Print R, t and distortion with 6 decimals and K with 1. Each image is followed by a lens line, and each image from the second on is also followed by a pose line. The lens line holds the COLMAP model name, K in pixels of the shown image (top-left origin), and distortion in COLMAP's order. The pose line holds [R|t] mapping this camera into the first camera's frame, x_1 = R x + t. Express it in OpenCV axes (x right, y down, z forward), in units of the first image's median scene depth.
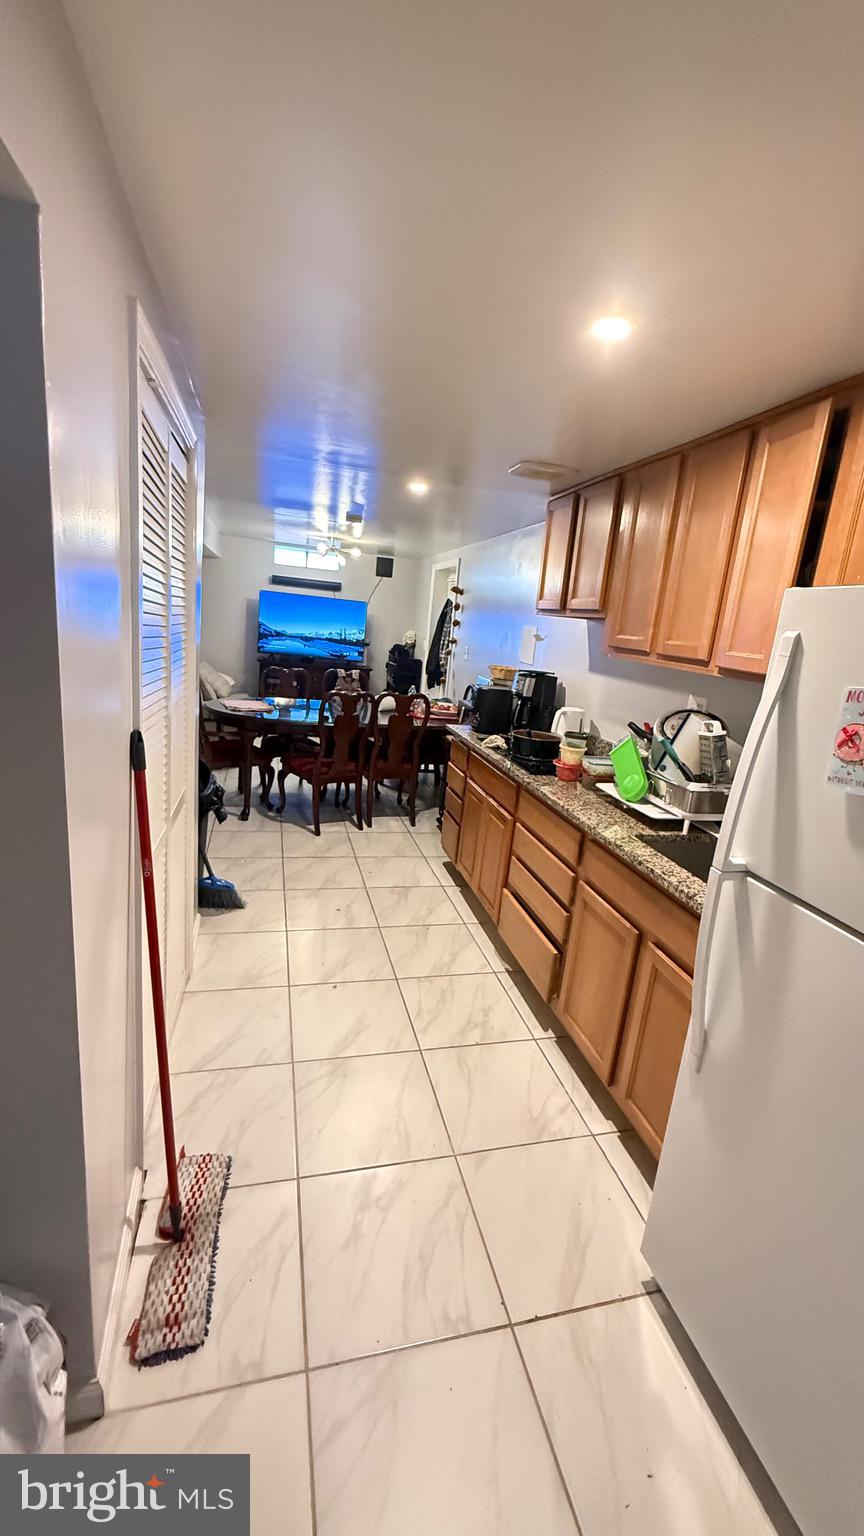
lens RADIAL K [[616.4, 0, 431.7], [0, 616.4, 764.2], [0, 0, 1]] dist [0.002650, -0.000379]
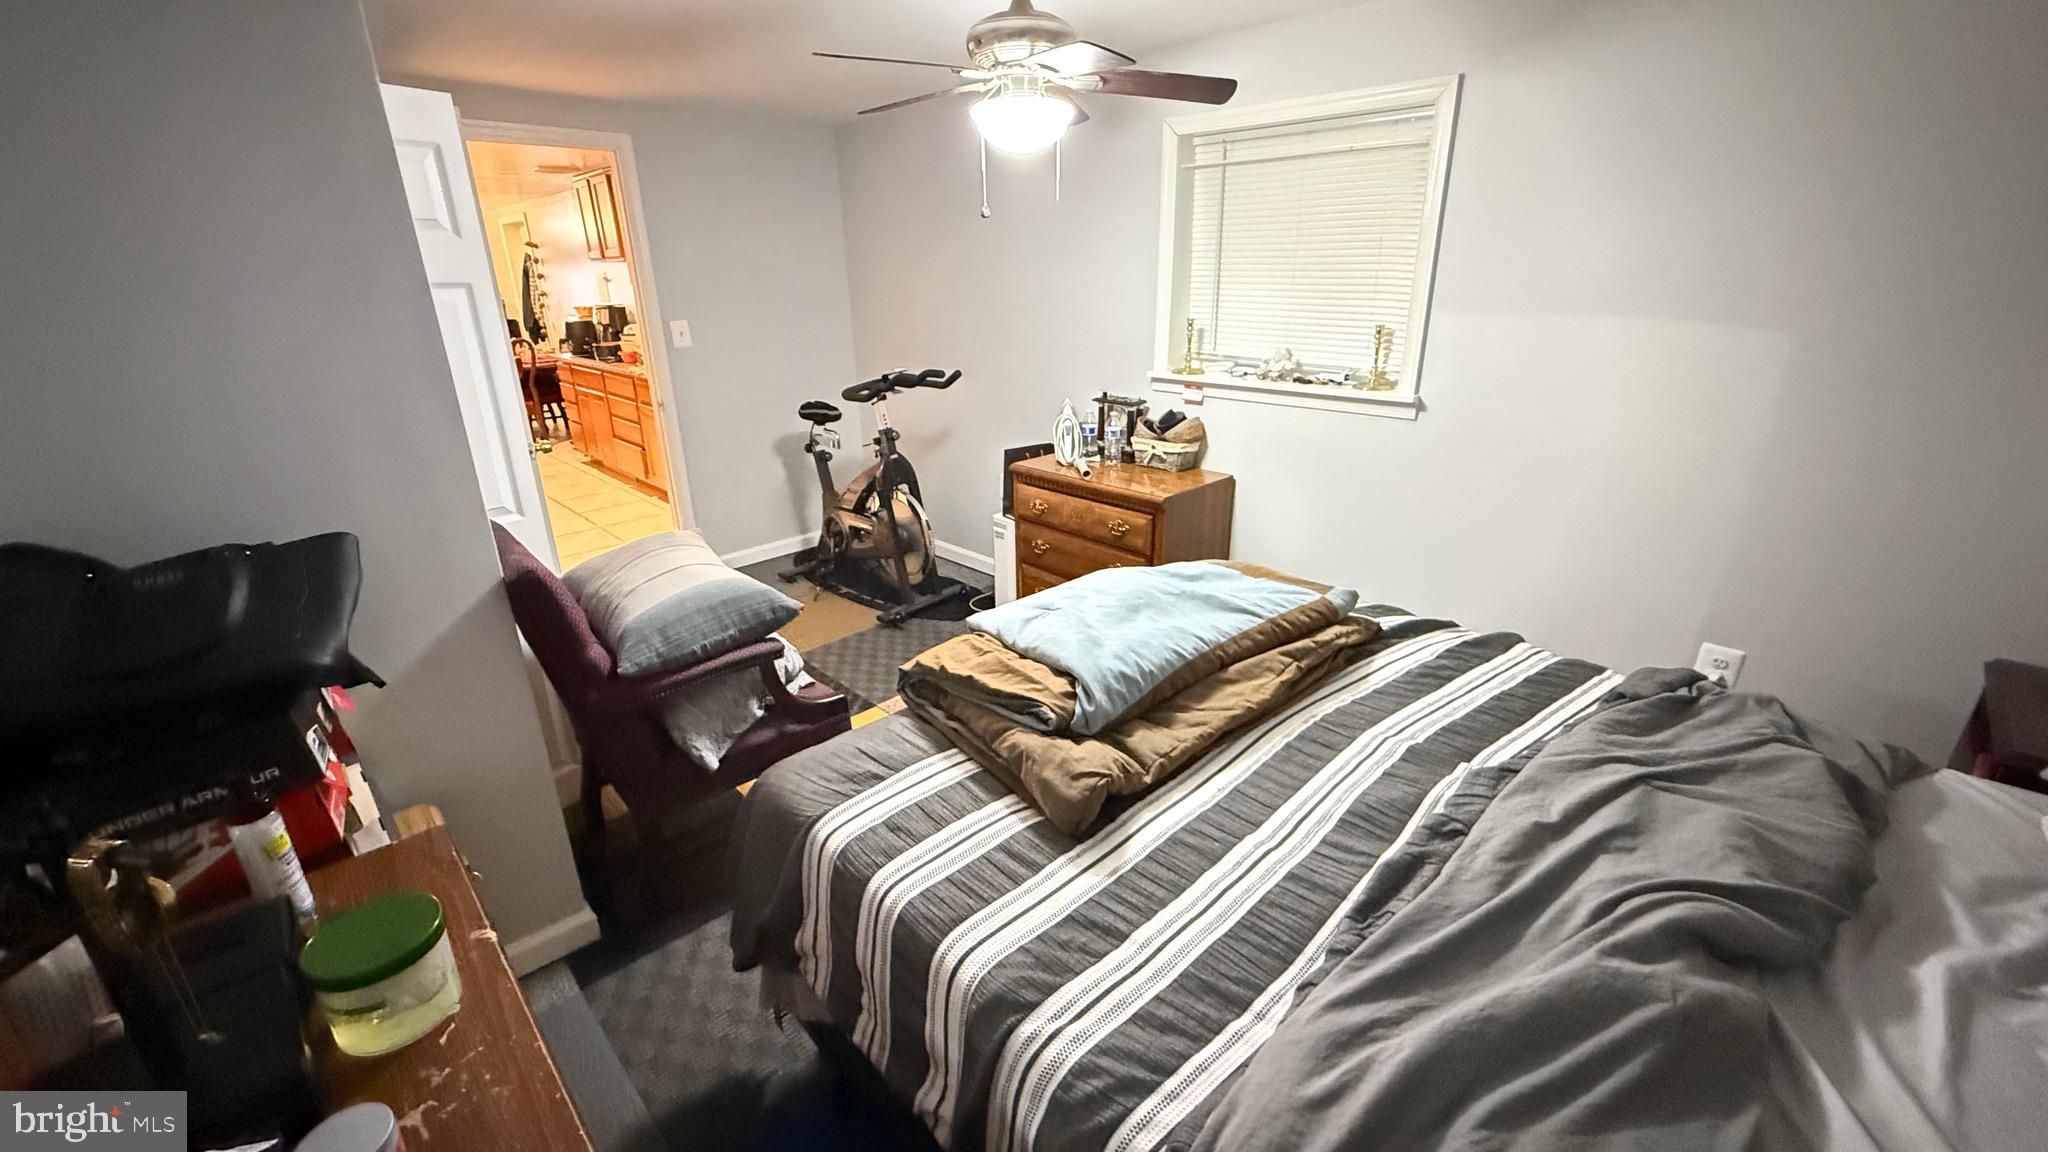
lens RADIAL K [[821.9, 0, 1018.7], [0, 821.9, 577.6], [0, 0, 1]] dist [0.002650, -0.000379]
pose [[0.864522, -0.270183, 0.423795, 0.012720], [0.204881, 0.959426, 0.193718, 0.200386], [-0.458939, -0.080646, 0.884800, -0.826617]]
